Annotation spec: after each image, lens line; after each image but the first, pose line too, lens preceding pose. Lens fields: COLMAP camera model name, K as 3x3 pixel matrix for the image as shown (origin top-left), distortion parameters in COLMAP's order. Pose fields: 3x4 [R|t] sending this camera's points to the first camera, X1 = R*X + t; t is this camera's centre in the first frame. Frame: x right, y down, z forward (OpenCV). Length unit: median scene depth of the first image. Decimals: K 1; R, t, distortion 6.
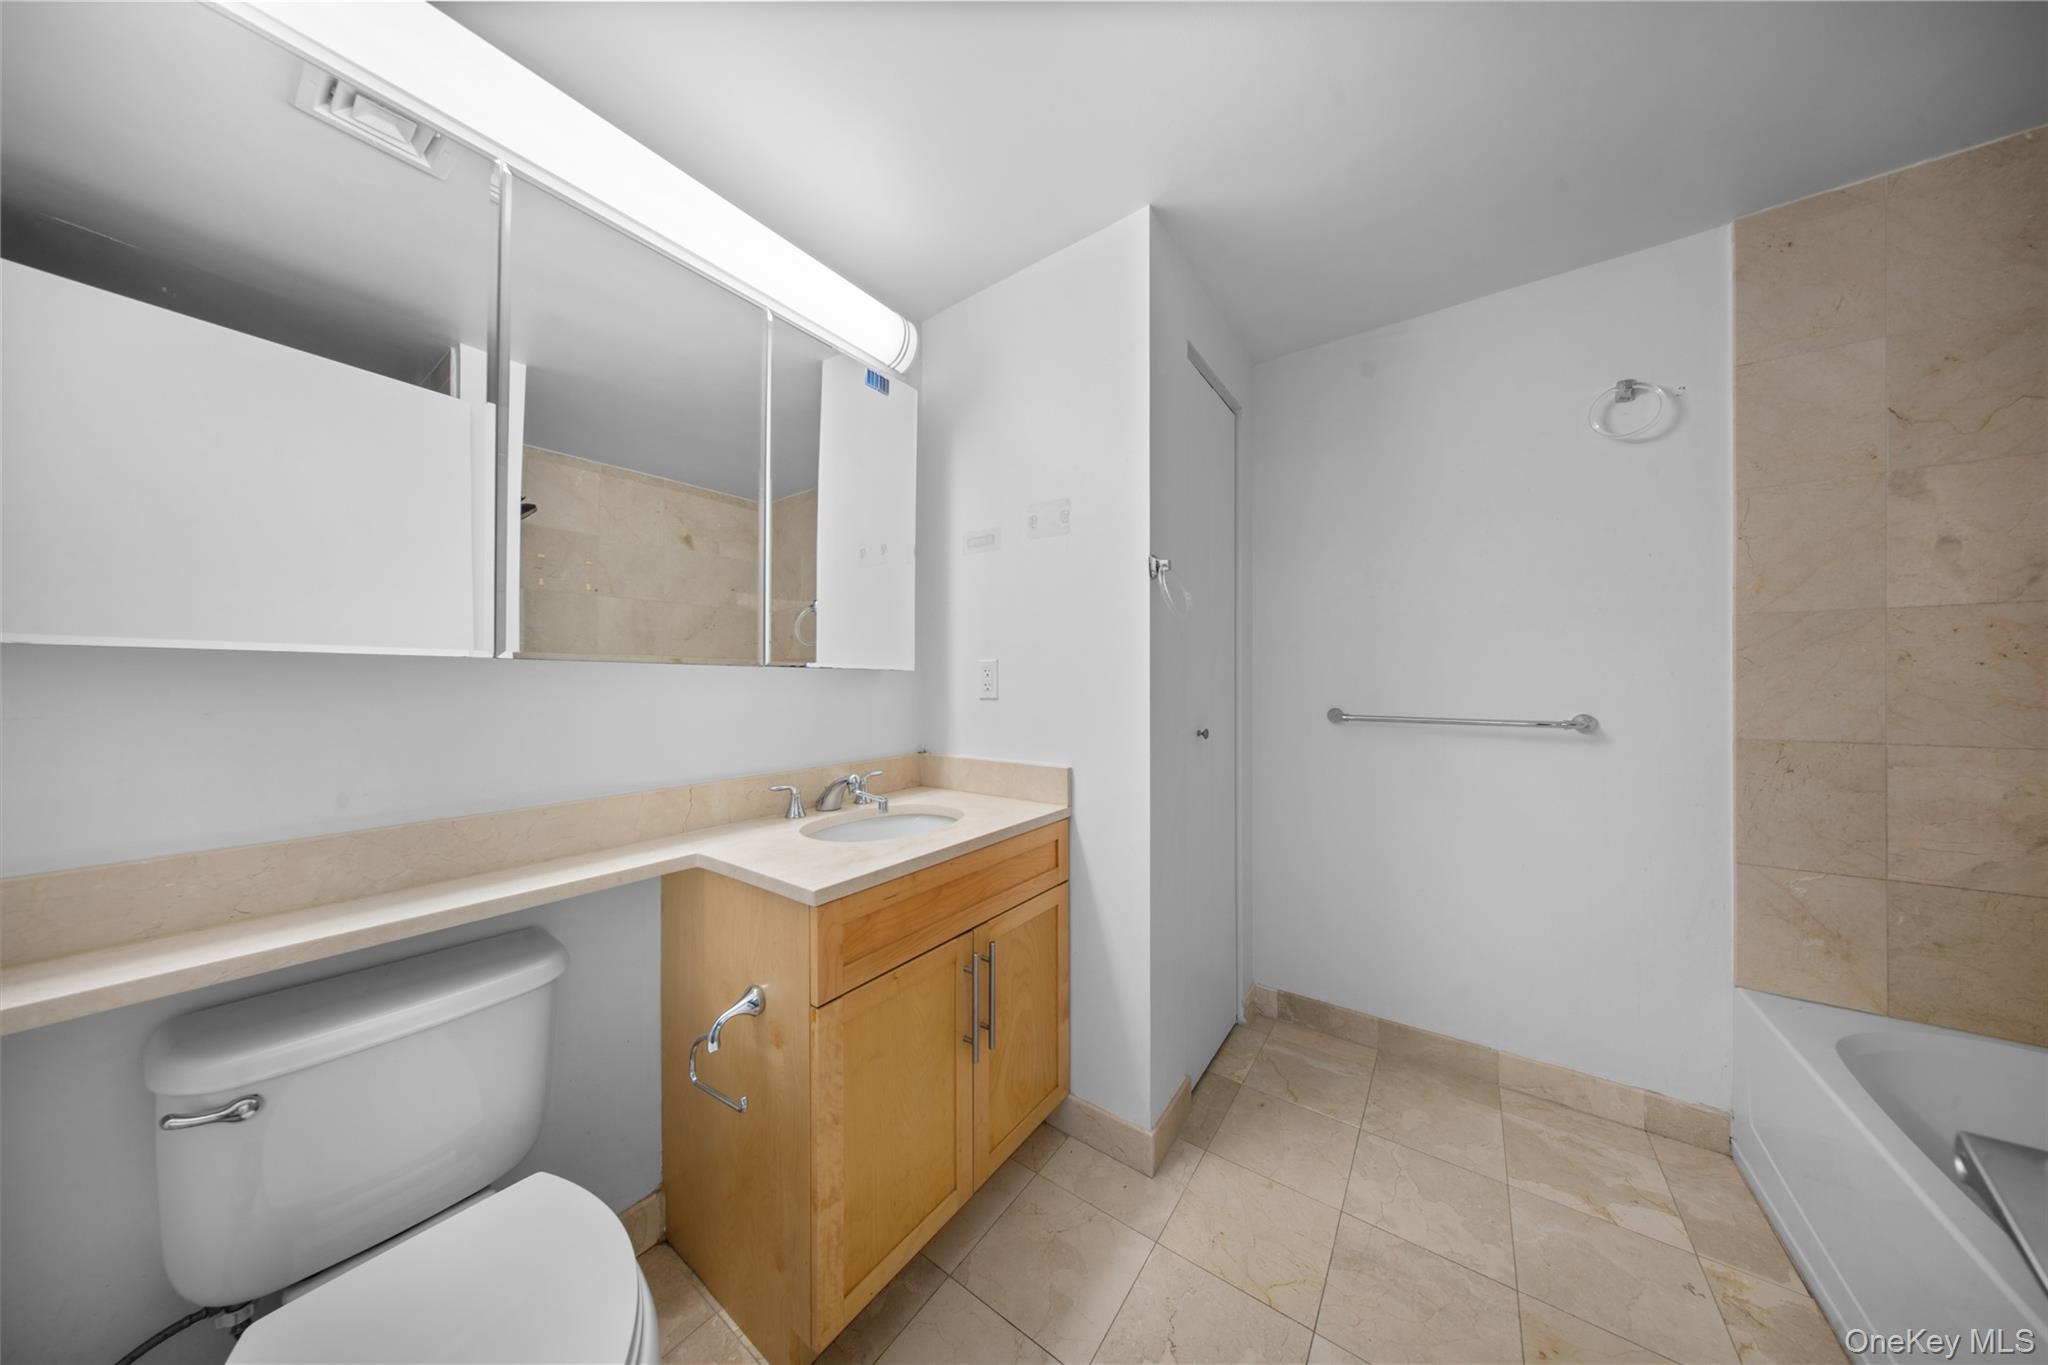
lens RADIAL K [[607.4, 0, 1021.9], [0, 607.4, 680.2], [0, 0, 1]] dist [0.001925, -0.000254]
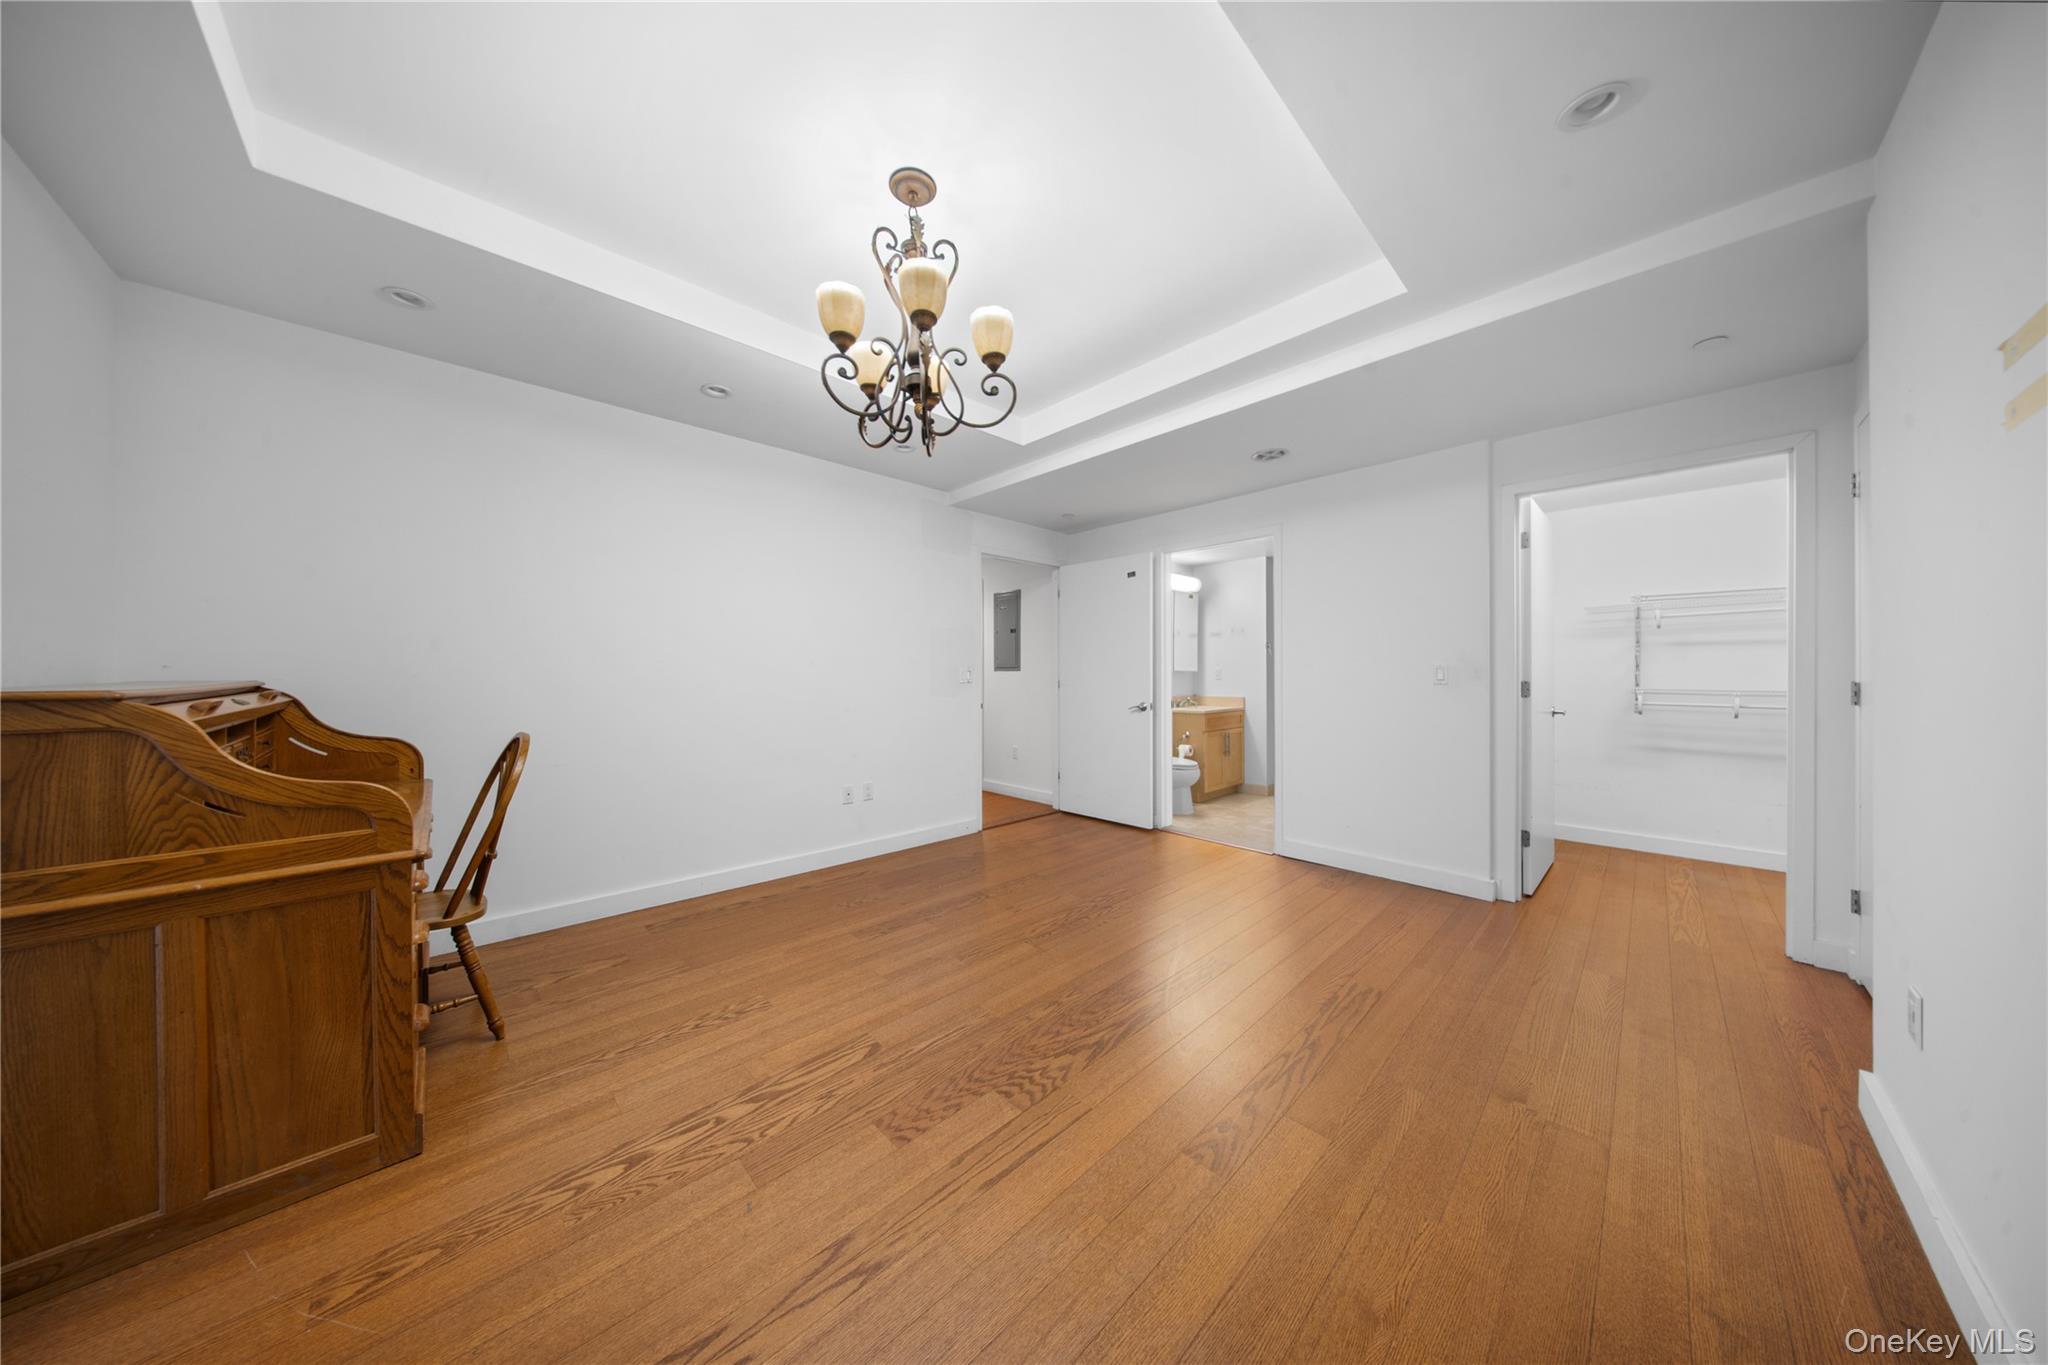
lens RADIAL K [[607.4, 0, 1035.0], [0, 607.4, 677.0], [0, 0, 1]] dist [0.001925, -0.000254]
pose [[0.987639, -0.002892, -0.156716, -0.558738], [0.003996, 0.999969, 0.006731, -0.012540], [0.156692, -0.007274, 0.987621, -2.691072]]
